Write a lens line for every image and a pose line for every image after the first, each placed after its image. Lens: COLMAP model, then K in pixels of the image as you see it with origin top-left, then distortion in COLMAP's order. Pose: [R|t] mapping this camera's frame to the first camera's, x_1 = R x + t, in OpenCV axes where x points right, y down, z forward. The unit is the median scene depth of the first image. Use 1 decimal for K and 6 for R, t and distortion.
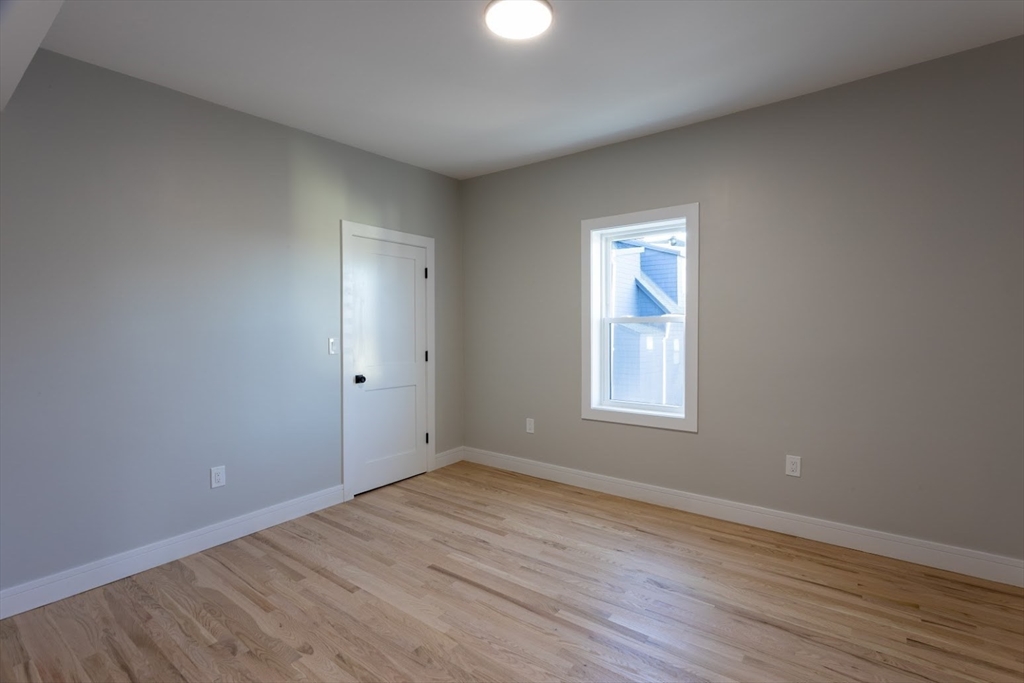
lens RADIAL K [[492.5, 0, 506.7], [0, 492.5, 340.0], [0, 0, 1]] dist [0.017351, -0.004871]
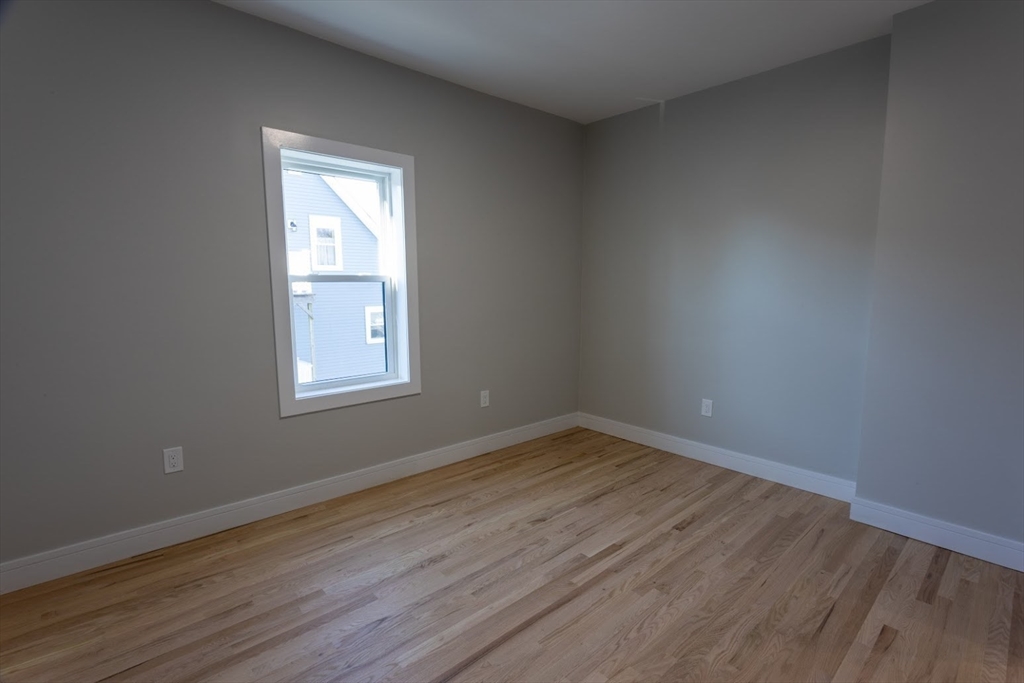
lens RADIAL K [[492.5, 0, 510.0], [0, 492.5, 341.3], [0, 0, 1]] dist [0.017351, -0.004871]
pose [[0.160587, -0.103400, 0.981591, -0.627838], [0.022390, 0.994623, 0.101110, -0.016807], [-0.986768, 0.005741, 0.162039, 0.740389]]
